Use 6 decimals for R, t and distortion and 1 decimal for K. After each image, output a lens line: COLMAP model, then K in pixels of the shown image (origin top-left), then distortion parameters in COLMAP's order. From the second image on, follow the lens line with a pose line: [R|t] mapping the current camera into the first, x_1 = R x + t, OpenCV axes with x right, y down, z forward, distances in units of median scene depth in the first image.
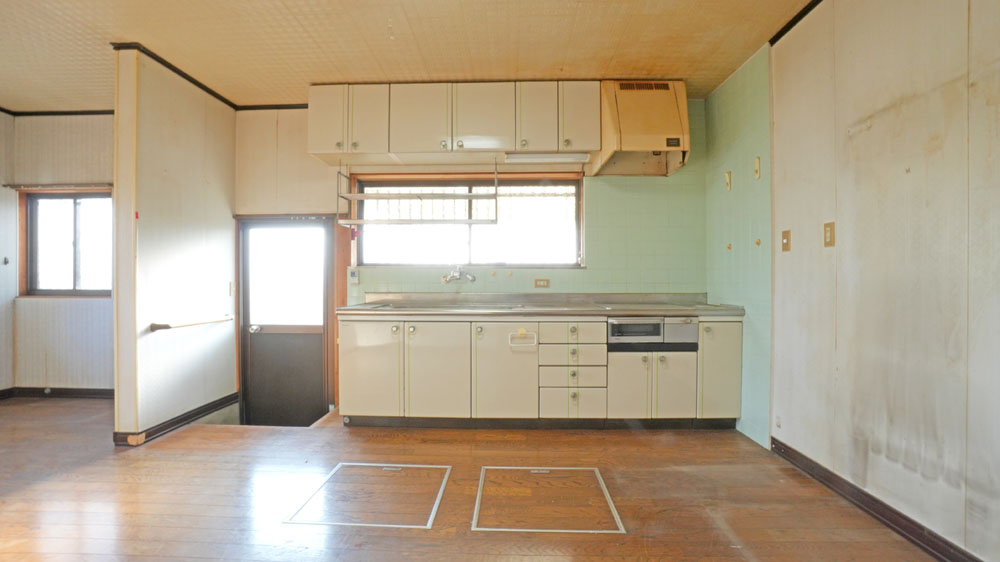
lens RADIAL K [[440.9, 0, 500.0], [0, 440.9, 281.0], [0, 0, 1]] dist [-0.062656, 0.022288]
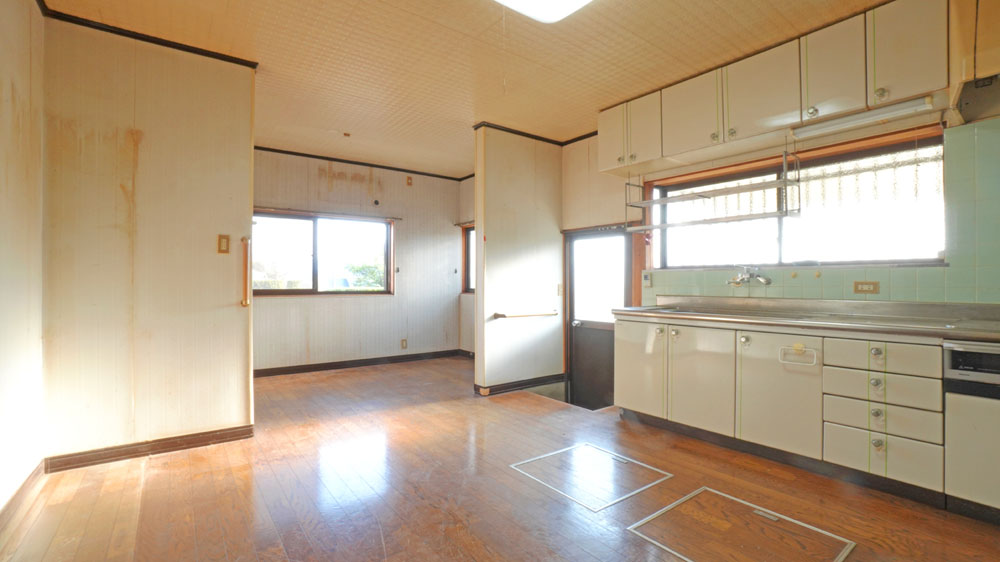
lens RADIAL K [[440.9, 0, 500.0], [0, 440.9, 281.0], [0, 0, 1]] dist [-0.062656, 0.022288]
pose [[0.628298, -0.002803, -0.777968, 0.295090], [-0.001845, 0.999985, -0.005093, -0.000639], [0.777971, 0.004635, 0.628283, 0.072385]]
